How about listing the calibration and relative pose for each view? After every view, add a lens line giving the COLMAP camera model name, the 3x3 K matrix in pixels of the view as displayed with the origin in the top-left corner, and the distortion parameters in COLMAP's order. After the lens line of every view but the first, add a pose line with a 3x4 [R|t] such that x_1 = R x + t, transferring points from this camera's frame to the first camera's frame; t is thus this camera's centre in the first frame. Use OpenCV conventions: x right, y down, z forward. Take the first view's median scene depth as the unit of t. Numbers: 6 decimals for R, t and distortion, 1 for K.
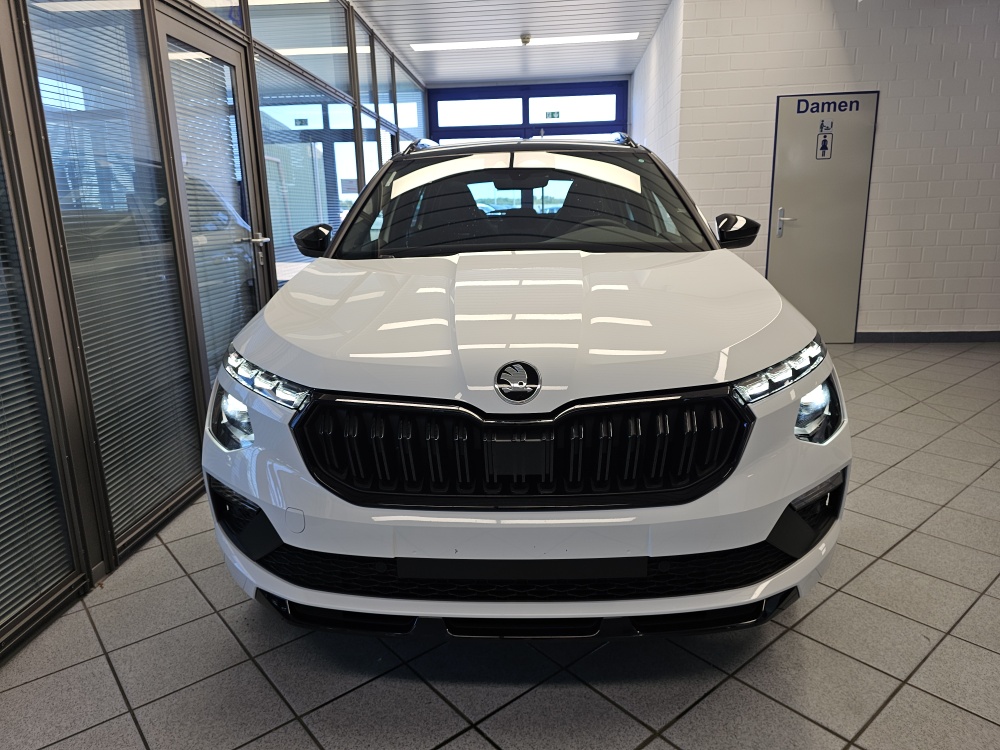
lens RADIAL K [[665.3, 0, 494.9], [0, 665.3, 369.1], [0, 0, 1]] dist [0.061148, -0.064982]
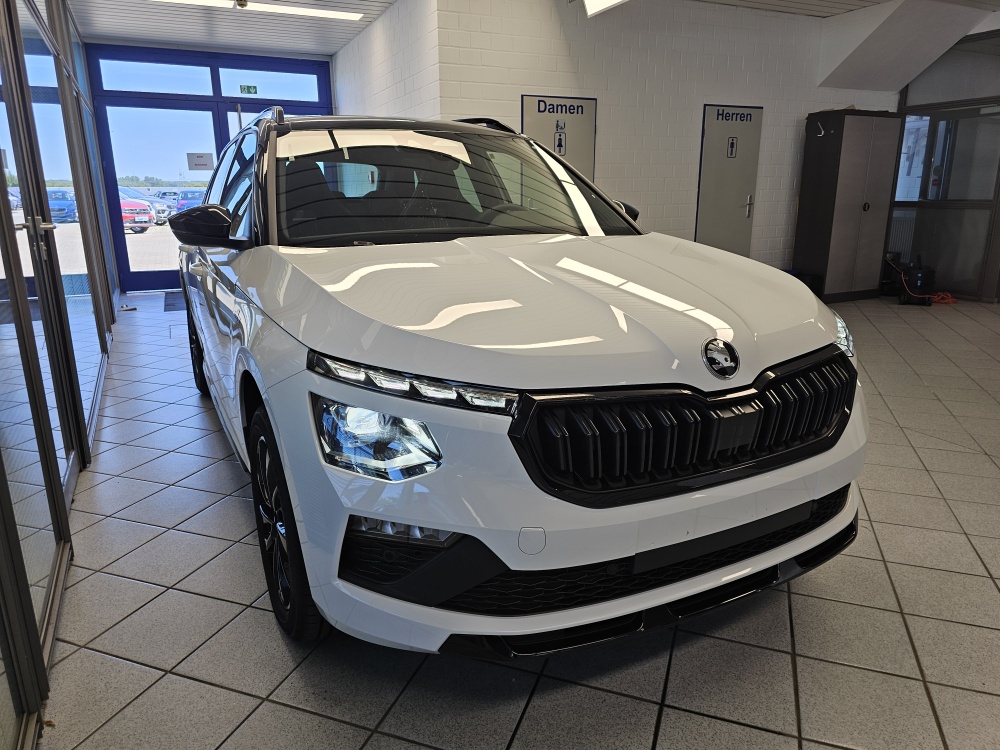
lens RADIAL K [[672.5, 0, 501.8], [0, 672.5, 367.0], [0, 0, 1]] dist [0.041281, -0.051331]
pose [[0.868557, -0.103722, 0.484613, -0.188063], [0.097421, 0.994508, 0.038251, -0.010042], [-0.485919, 0.013988, 0.873892, 0.060846]]
